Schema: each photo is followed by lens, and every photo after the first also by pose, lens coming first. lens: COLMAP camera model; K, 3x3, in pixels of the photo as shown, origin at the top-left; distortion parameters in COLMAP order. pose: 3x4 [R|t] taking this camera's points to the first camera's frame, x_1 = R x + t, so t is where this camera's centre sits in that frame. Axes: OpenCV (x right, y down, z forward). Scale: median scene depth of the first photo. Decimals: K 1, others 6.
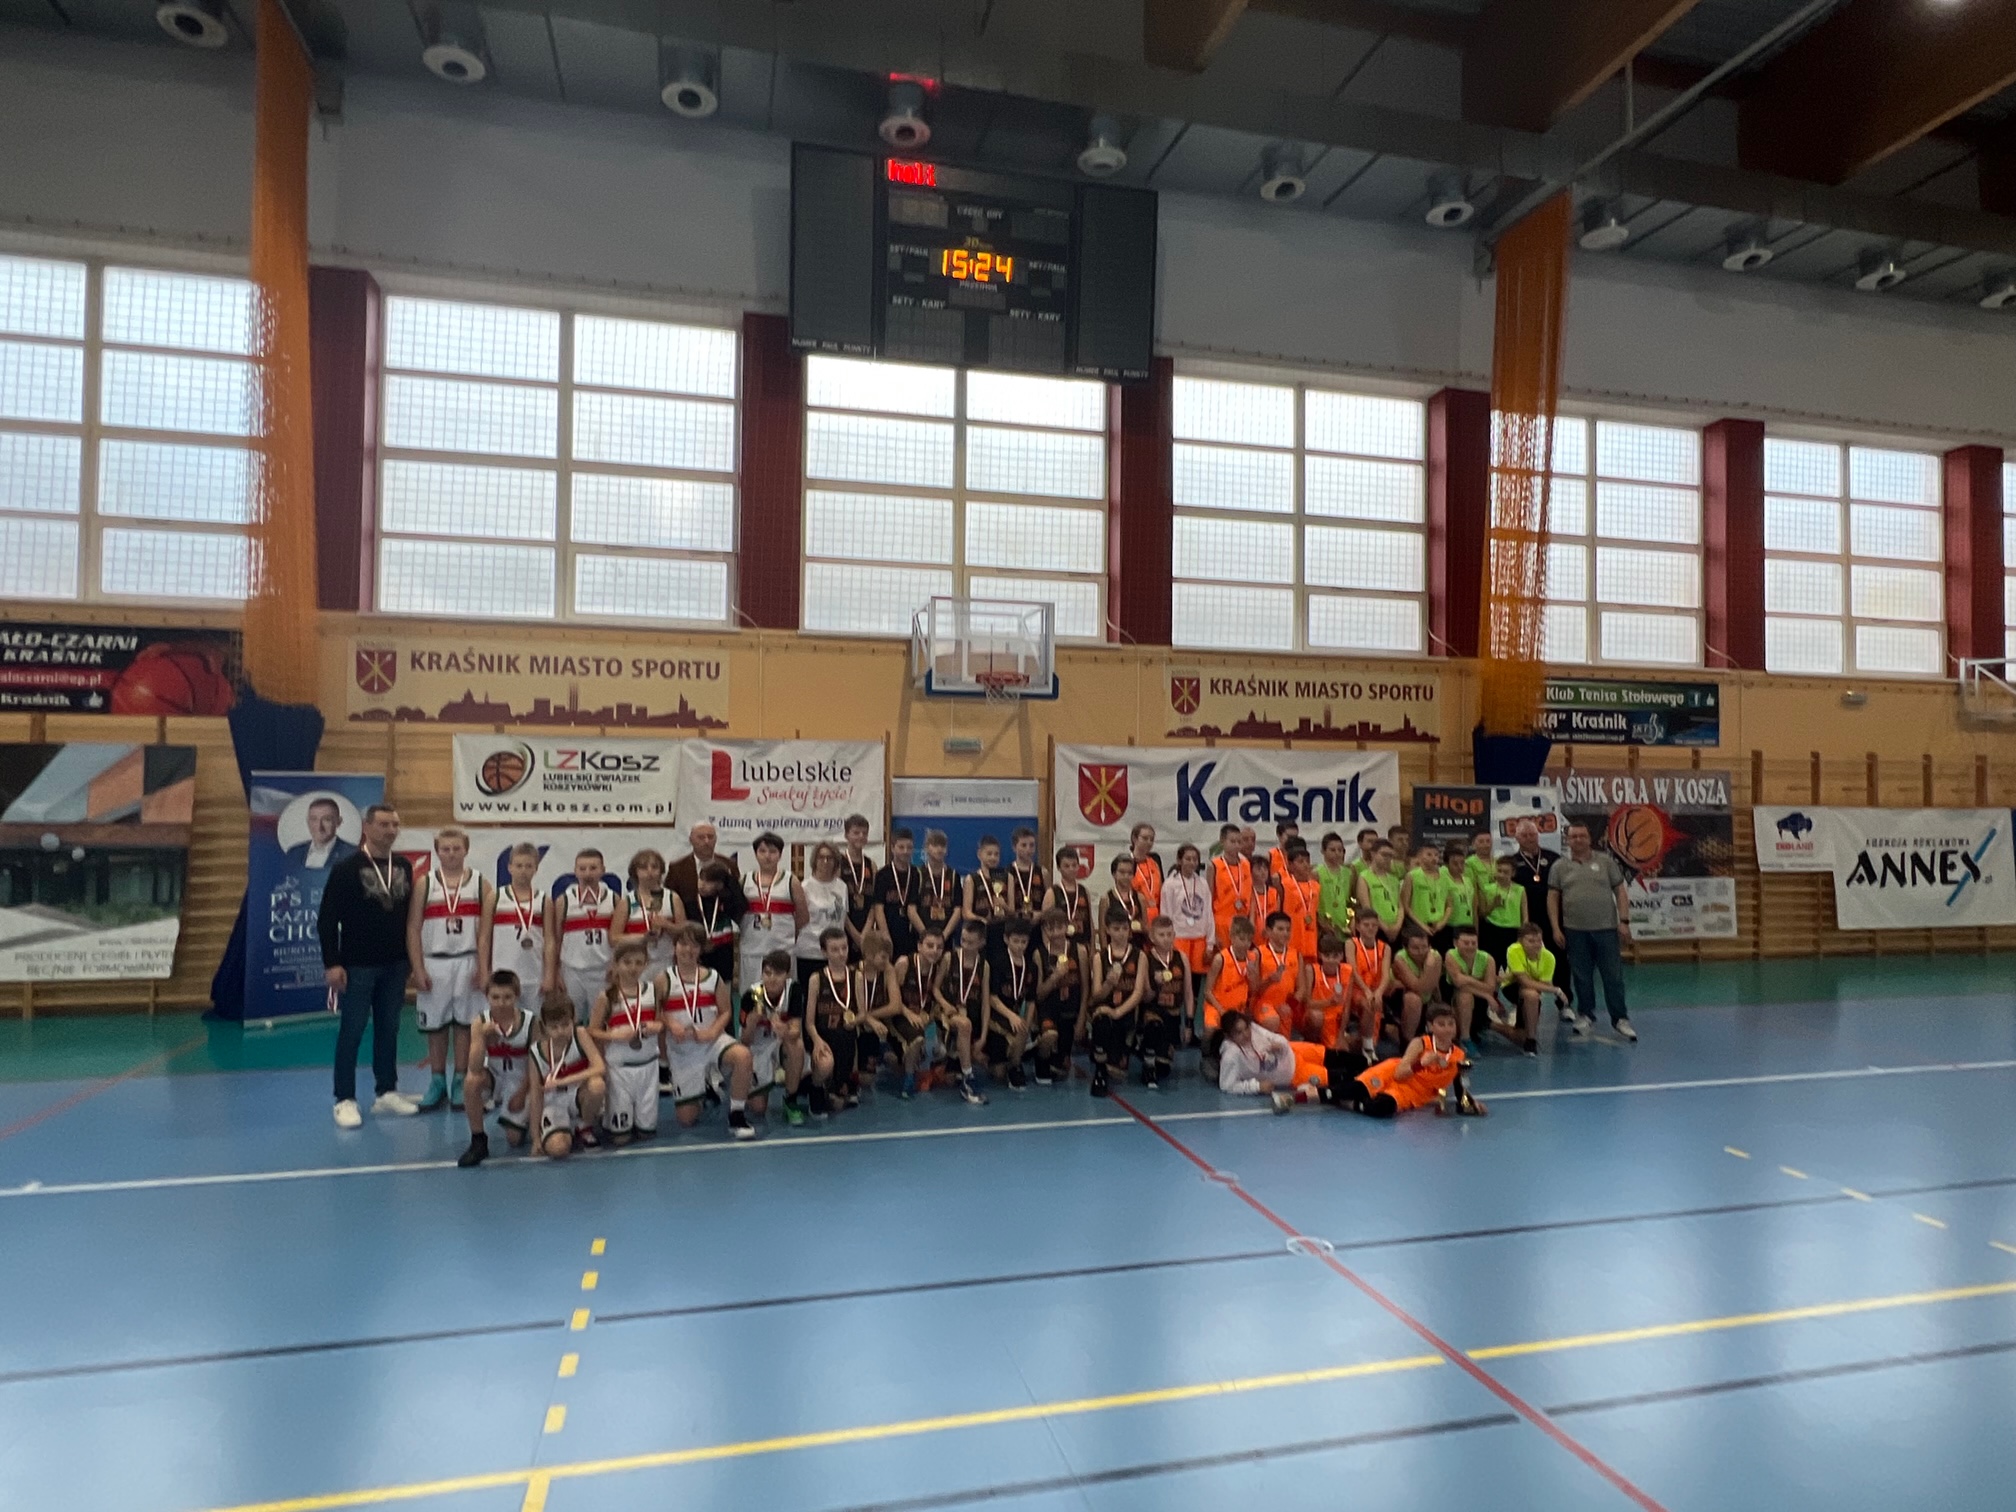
lens RADIAL K [[1200.0, 0, 1016.5], [0, 1200.0, 767.9], [0, 0, 1]] dist [0.010526, -0.008281]
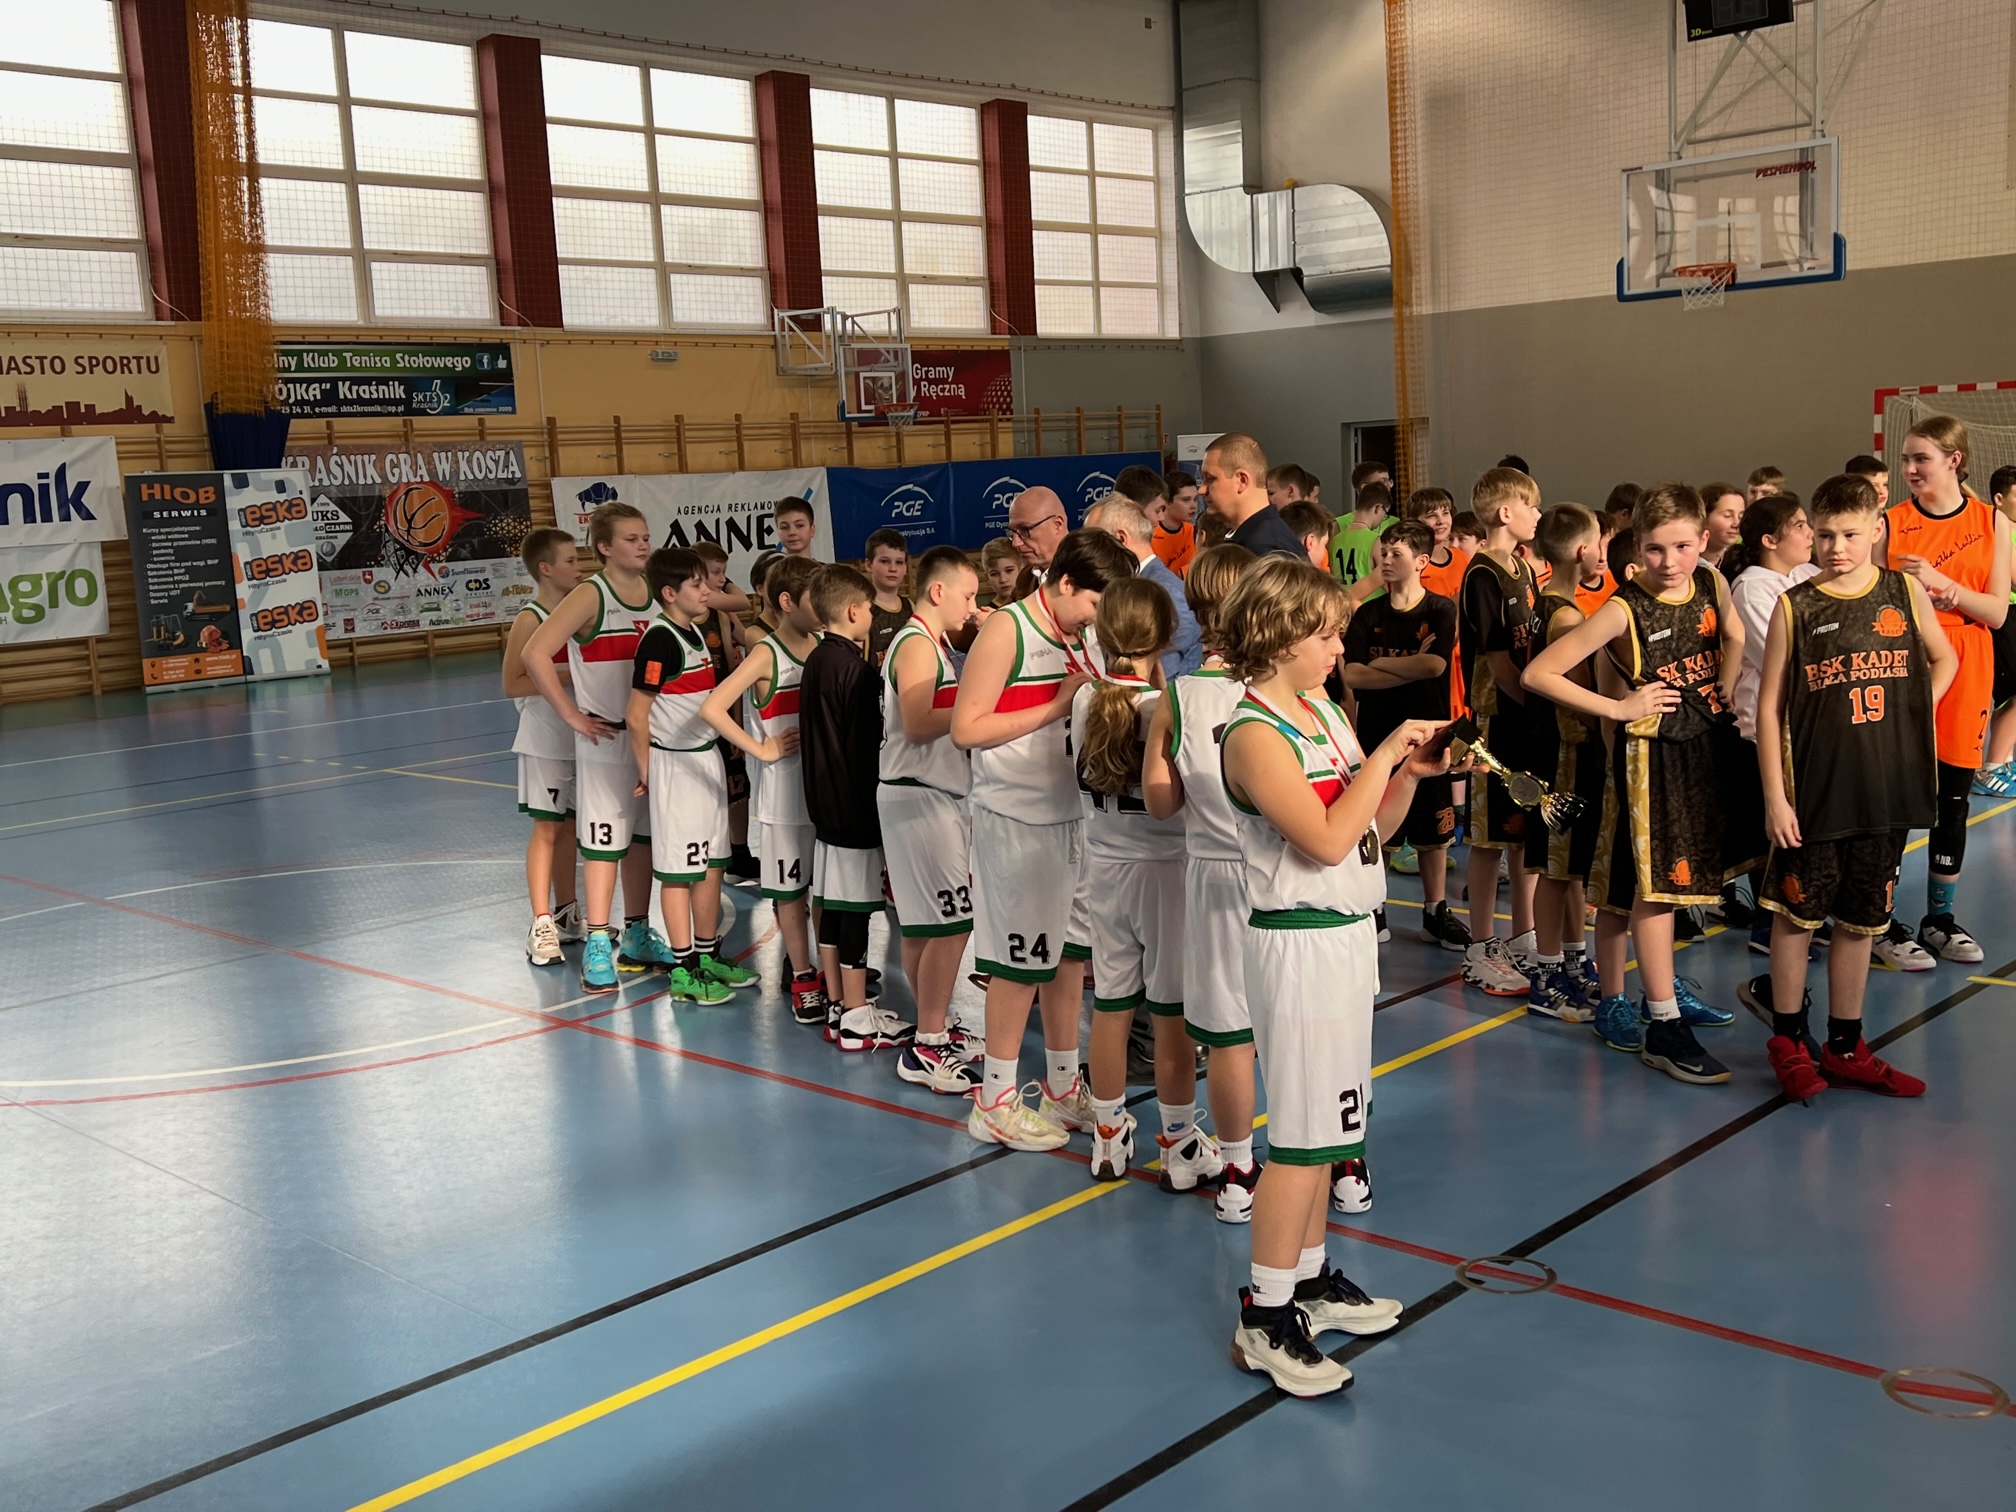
lens RADIAL K [[2057.7, 0, 993.8], [0, 2057.7, 804.6], [0, 0, 1]] dist [0.036195, 0.000000]
pose [[0.858937, -0.131360, 0.494947, 0.091793], [0.043809, 0.981845, 0.184556, -0.000319], [-0.510205, -0.136839, 0.849097, -0.653696]]
